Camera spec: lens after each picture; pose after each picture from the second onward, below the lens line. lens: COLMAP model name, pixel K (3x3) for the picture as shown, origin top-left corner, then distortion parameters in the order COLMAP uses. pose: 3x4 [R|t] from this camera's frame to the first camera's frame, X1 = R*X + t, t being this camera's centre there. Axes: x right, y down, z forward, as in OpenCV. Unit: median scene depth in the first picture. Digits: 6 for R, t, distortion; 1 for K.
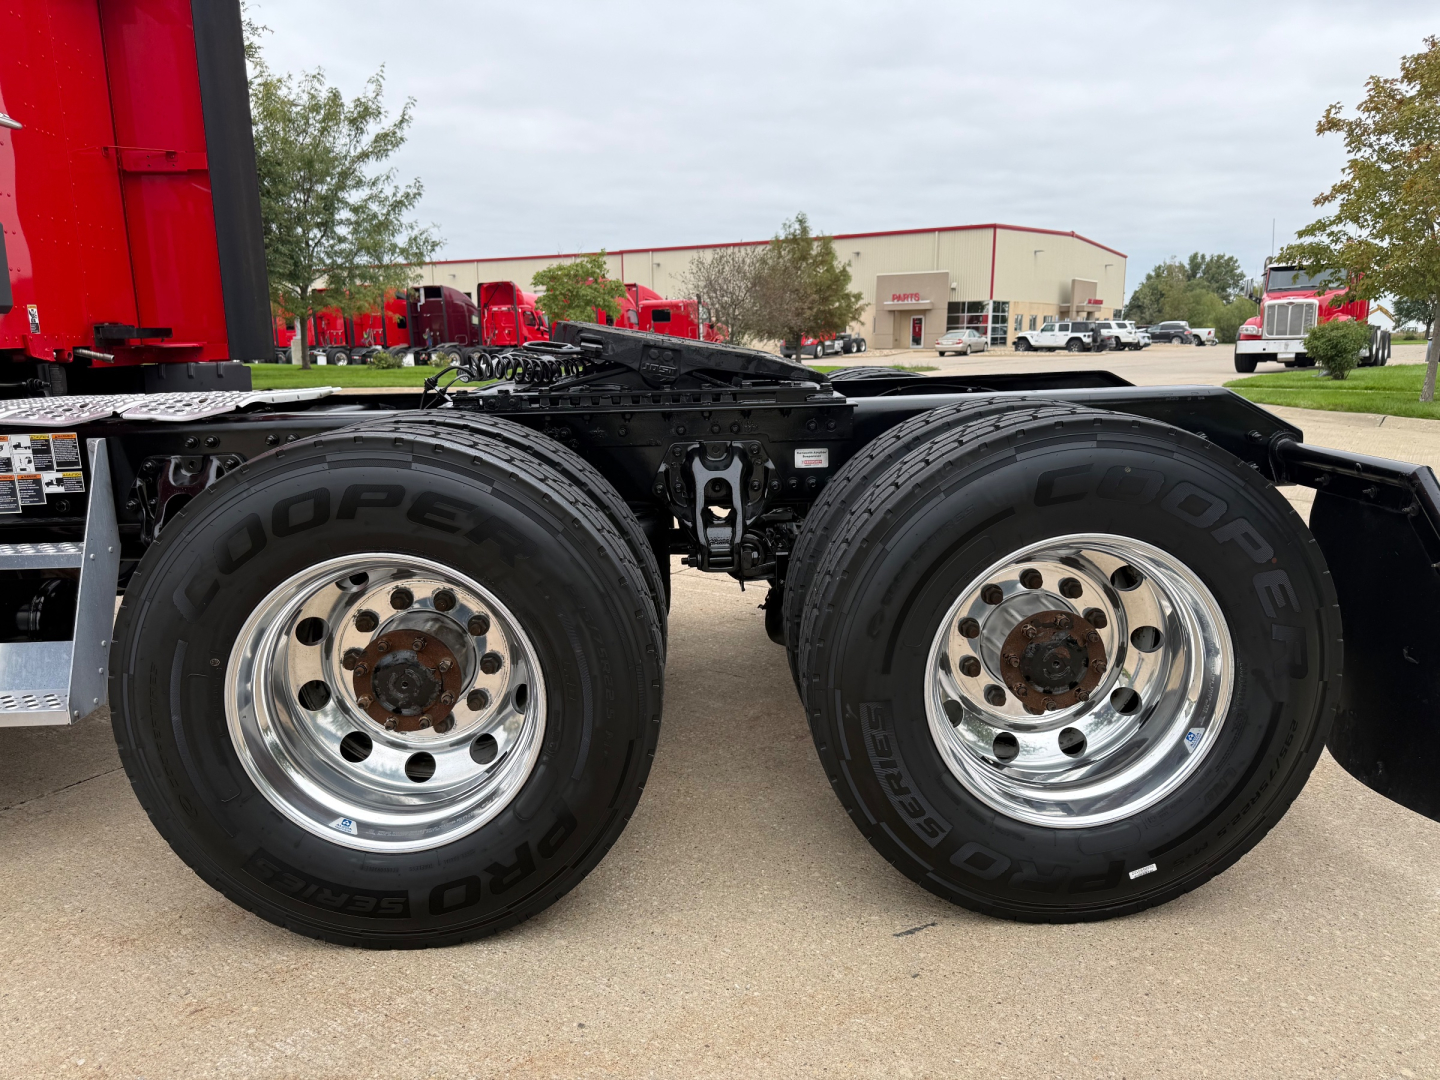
lens RADIAL K [[1022.1, 0, 719.9], [0, 1022.1, 534.4], [0, 0, 1]] dist [0.028974, -0.033487]
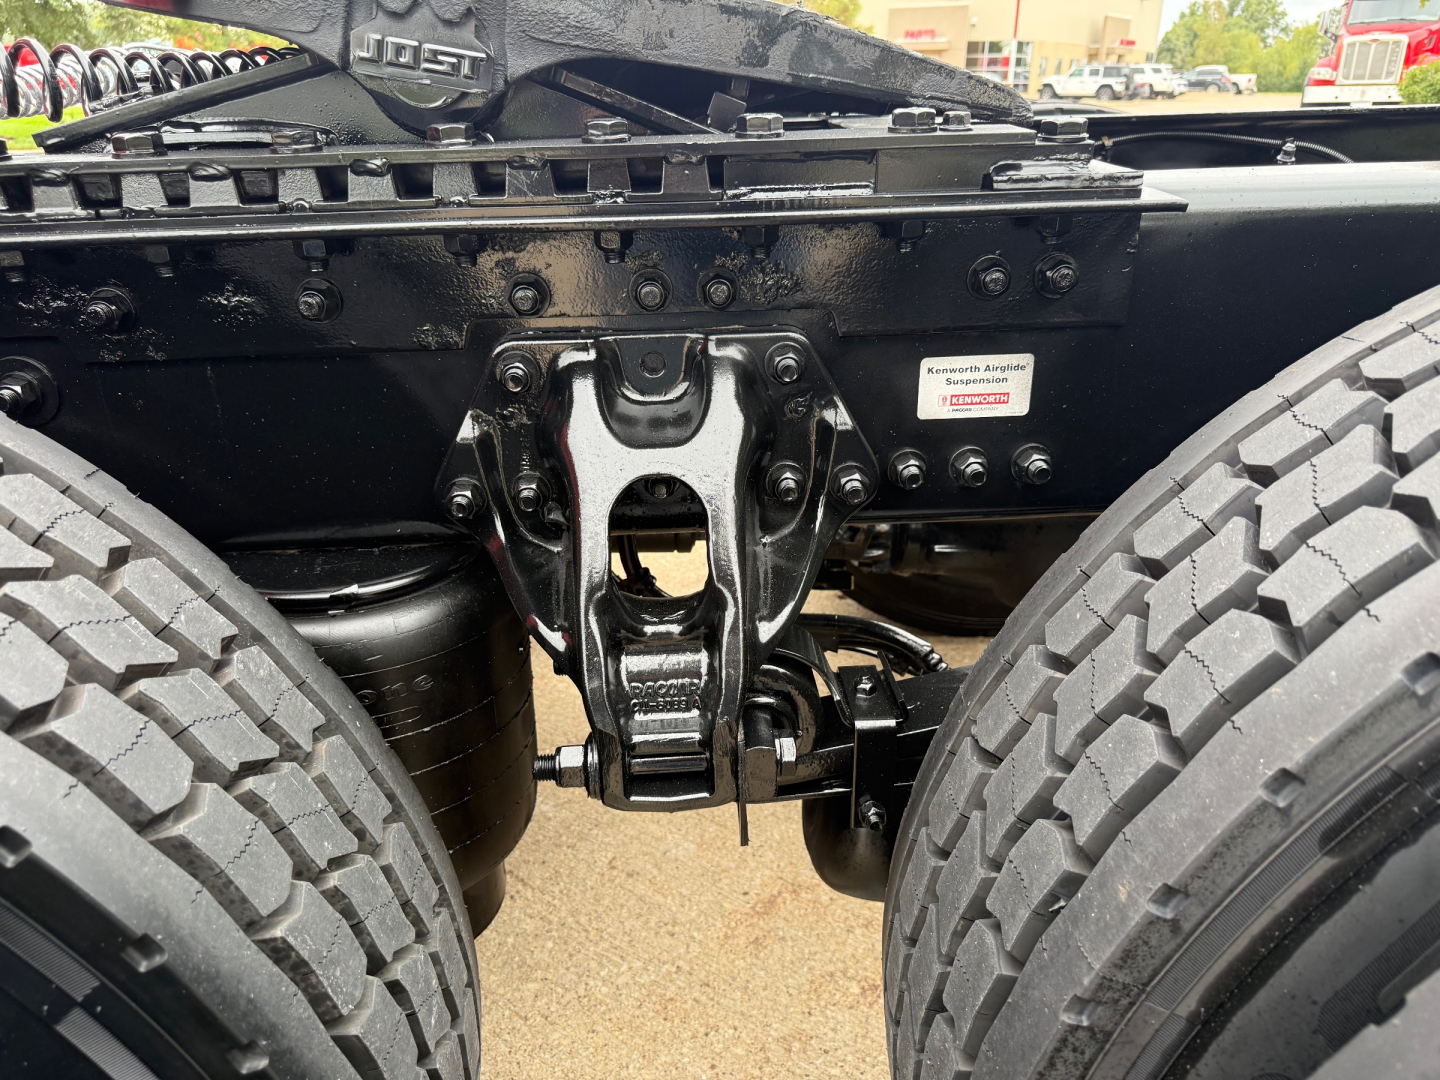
lens RADIAL K [[1022.1, 0, 723.3], [0, 1022.1, 541.1], [0, 0, 1]] dist [0.028974, -0.033487]
pose [[0.999952, -0.000960, 0.009732, 0.001879], [-0.001265, 0.974118, 0.226035, -0.014234], [-0.009697, -0.226036, 0.974071, 0.100977]]
